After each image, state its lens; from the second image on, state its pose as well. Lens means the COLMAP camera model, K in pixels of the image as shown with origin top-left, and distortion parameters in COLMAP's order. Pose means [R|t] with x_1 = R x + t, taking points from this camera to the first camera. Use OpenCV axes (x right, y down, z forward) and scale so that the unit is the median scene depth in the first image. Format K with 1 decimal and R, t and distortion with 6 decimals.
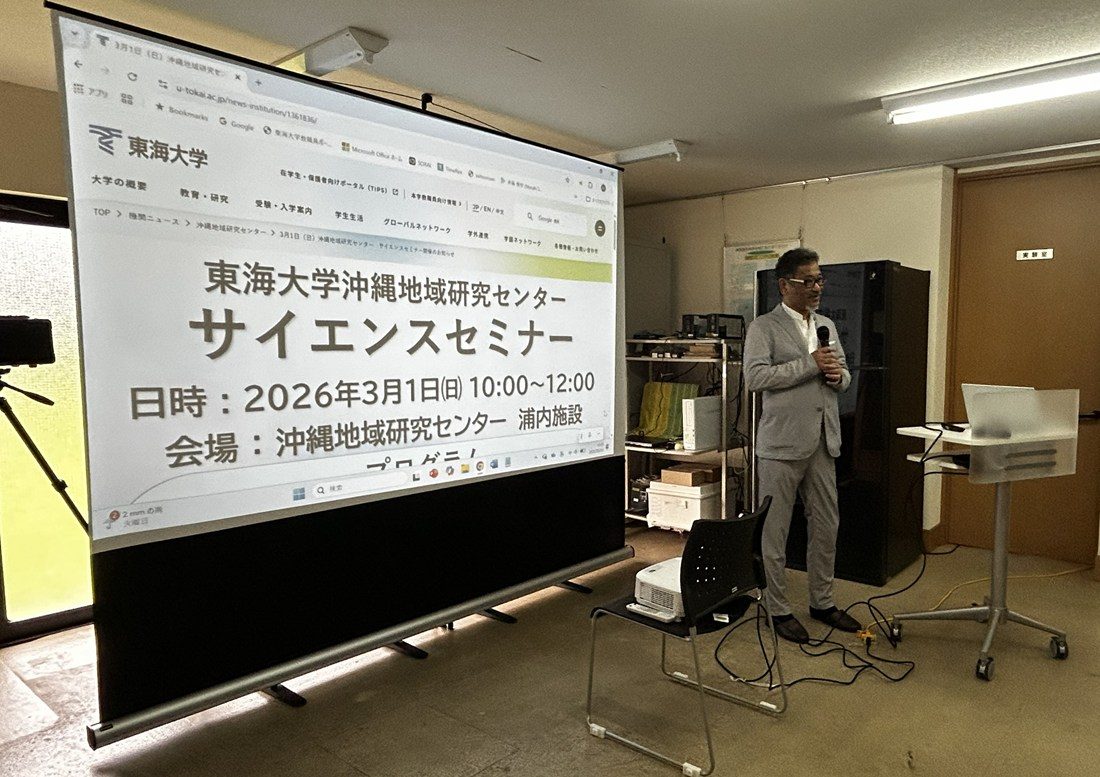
lens RADIAL K [[775.4, 0, 646.8], [0, 775.4, 418.4], [0, 0, 1]] dist [-0.000636, -0.006743]
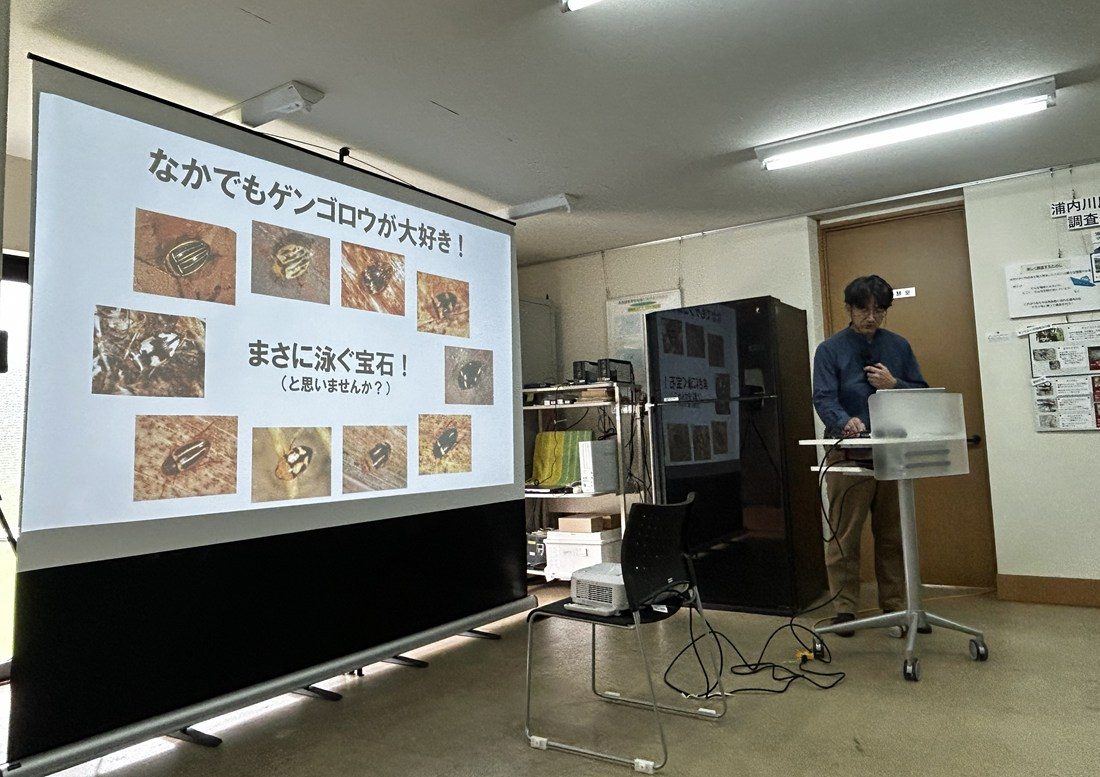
lens RADIAL K [[810.7, 0, 564.7], [0, 810.7, 347.2], [0, 0, 1]] dist [-0.001496, -0.005053]
pose [[0.996446, -0.028999, 0.079091, -0.053740], [0.044534, 0.978296, -0.202371, 0.069428], [-0.071505, 0.205174, 0.976110, -0.050757]]
